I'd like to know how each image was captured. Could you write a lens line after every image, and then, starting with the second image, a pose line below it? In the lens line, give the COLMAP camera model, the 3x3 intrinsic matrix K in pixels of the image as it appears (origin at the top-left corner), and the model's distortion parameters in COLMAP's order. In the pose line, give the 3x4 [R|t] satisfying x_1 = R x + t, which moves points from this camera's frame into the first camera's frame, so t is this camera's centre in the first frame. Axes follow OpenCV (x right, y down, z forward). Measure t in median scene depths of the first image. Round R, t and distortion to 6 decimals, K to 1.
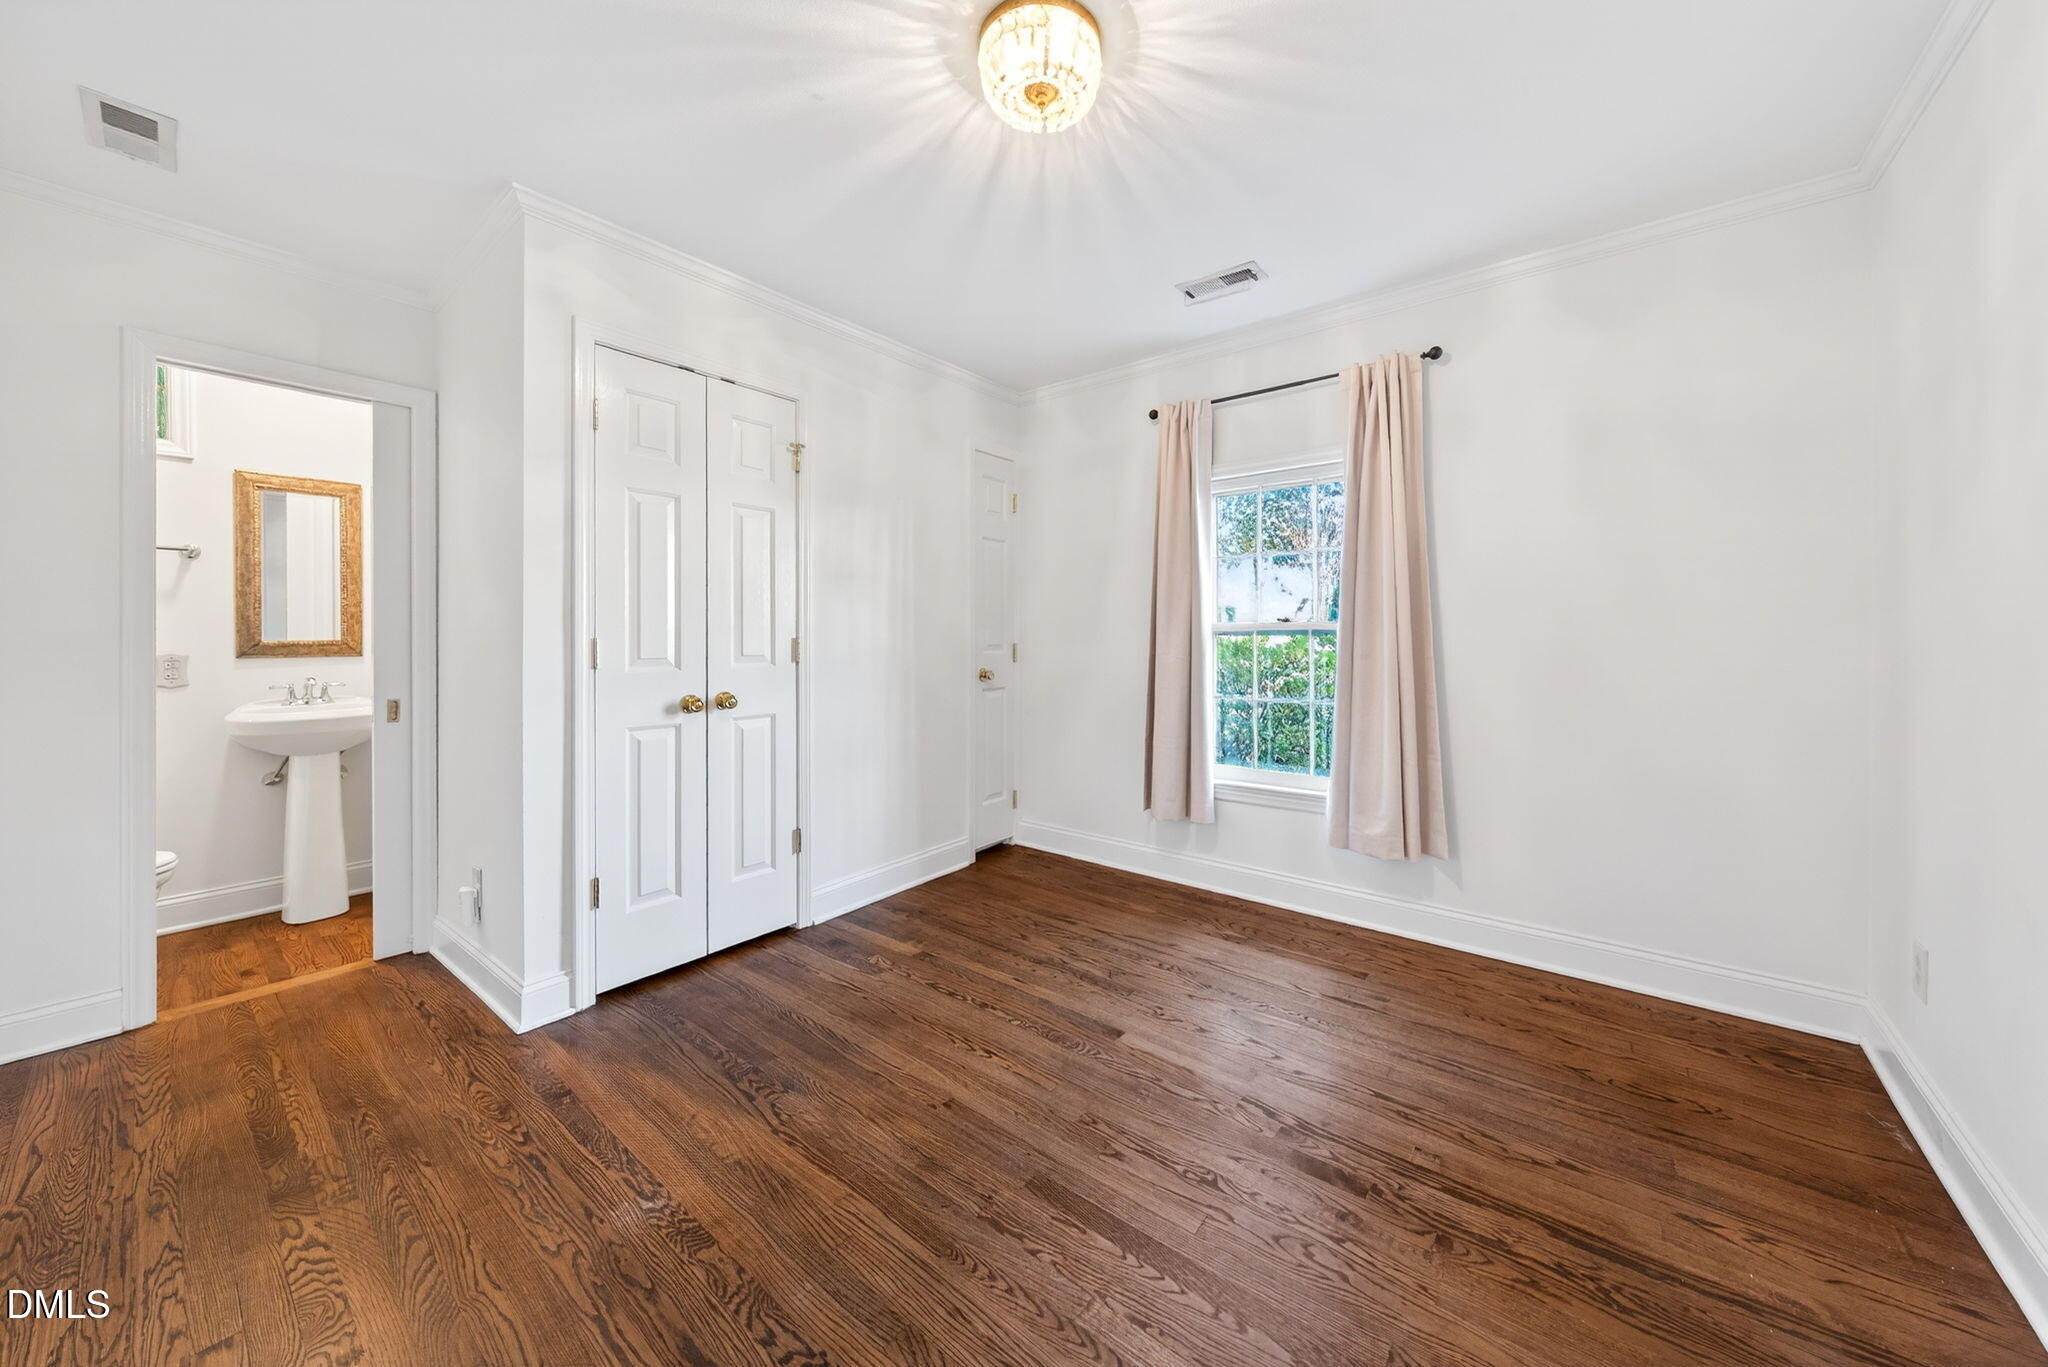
lens RADIAL K [[714.4, 0, 1036.2], [0, 714.4, 645.9], [0, 0, 1]] dist [-0.000490, -0.000421]
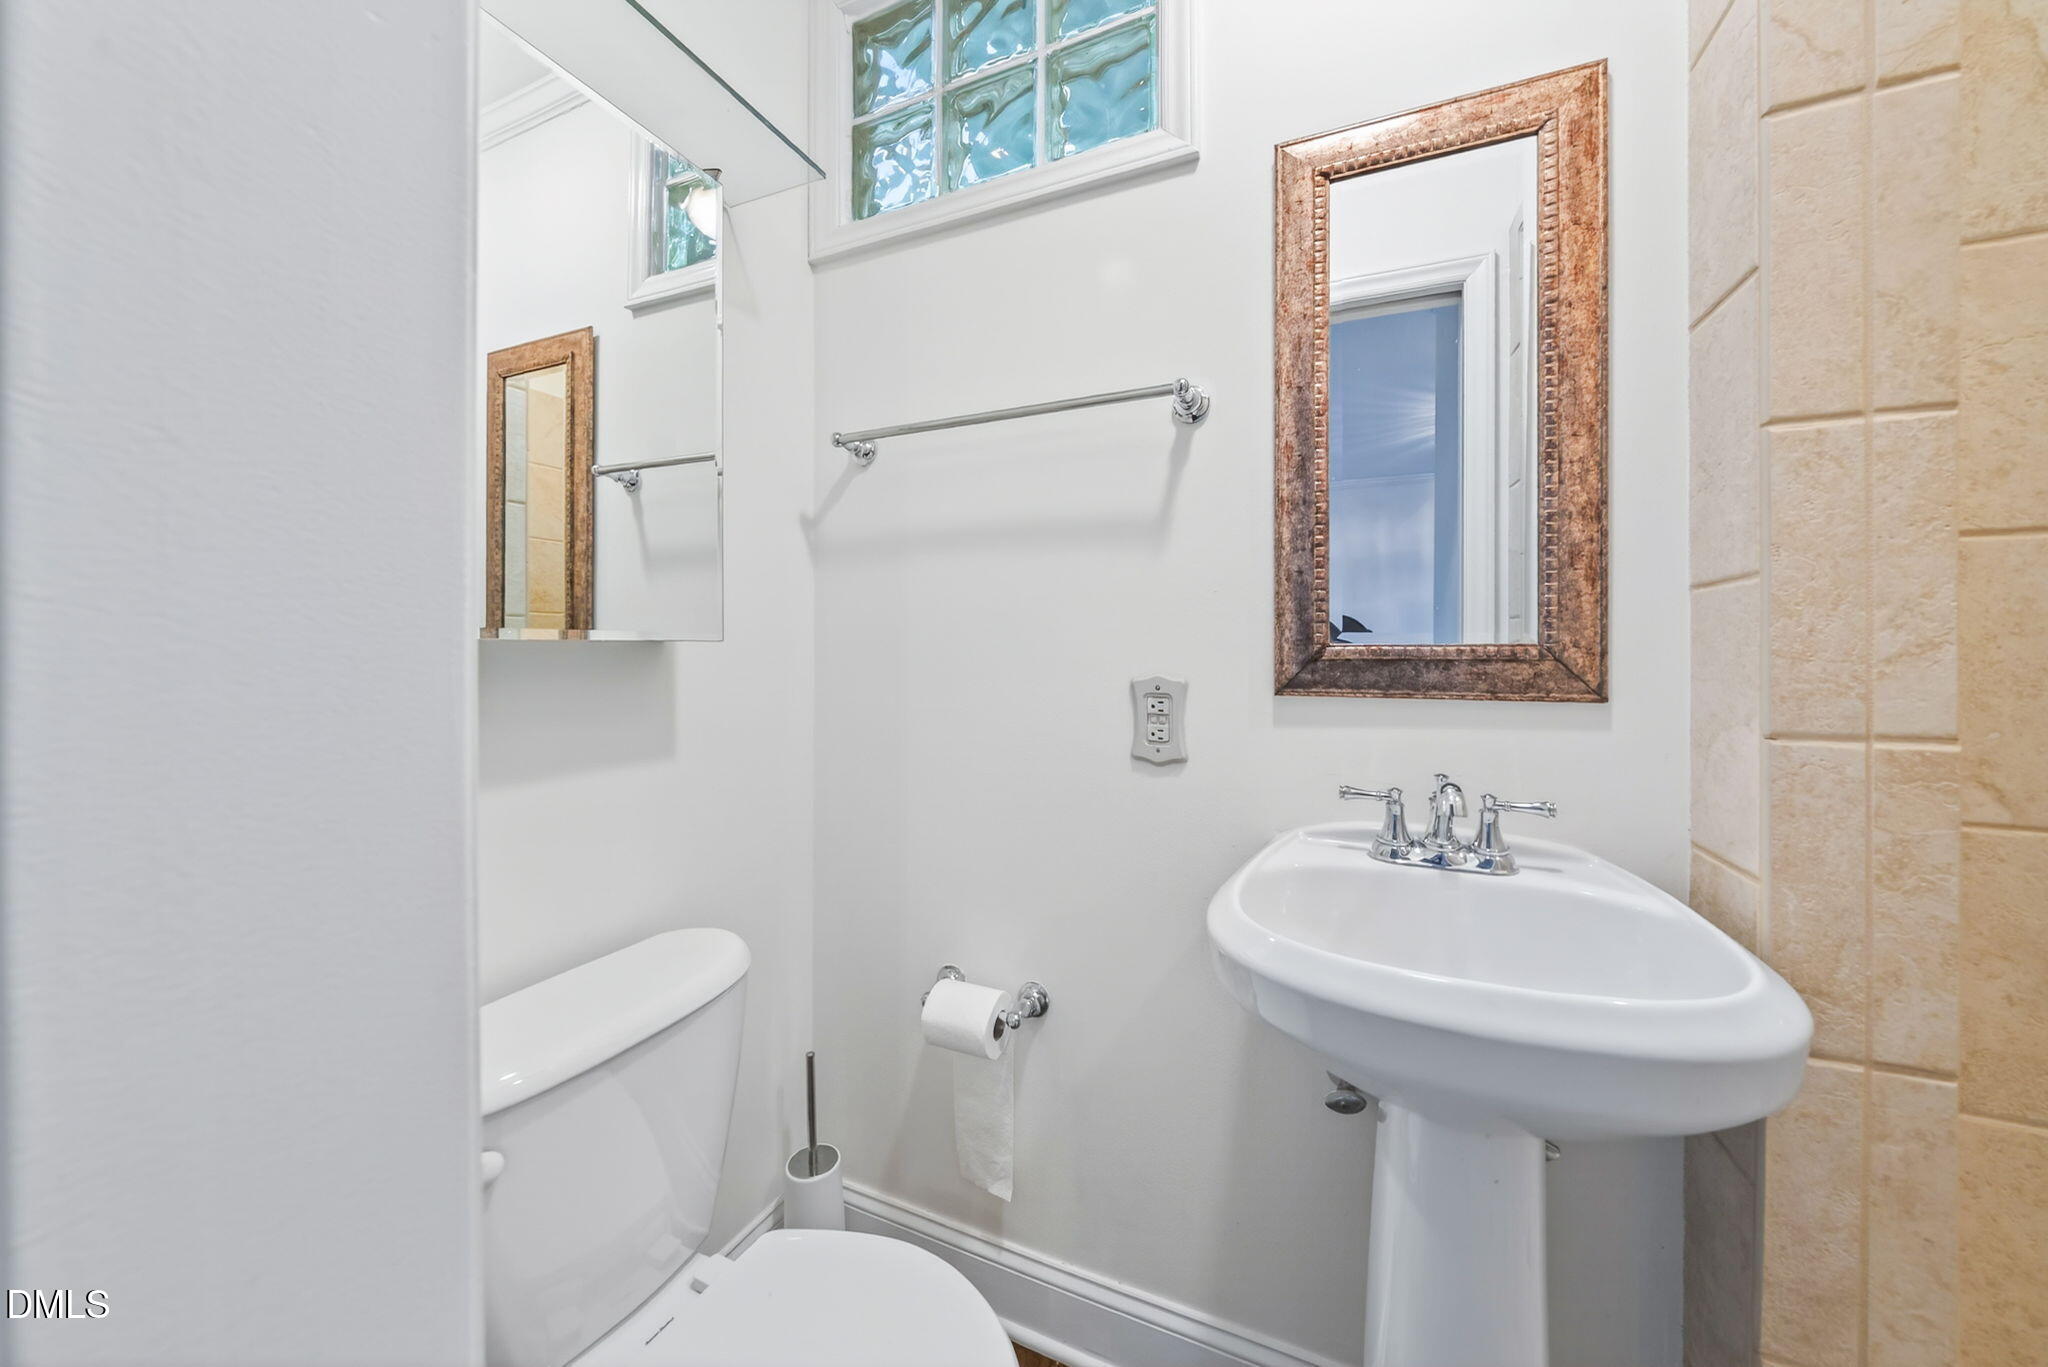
lens RADIAL K [[714.4, 0, 1036.2], [0, 714.4, 645.9], [0, 0, 1]] dist [-0.000490, -0.000421]
pose [[0.242698, 0.002466, -0.970099, -0.765406], [-0.007574, 0.999971, 0.000647, -0.005925], [0.970072, 0.007191, 0.242710, 0.756350]]
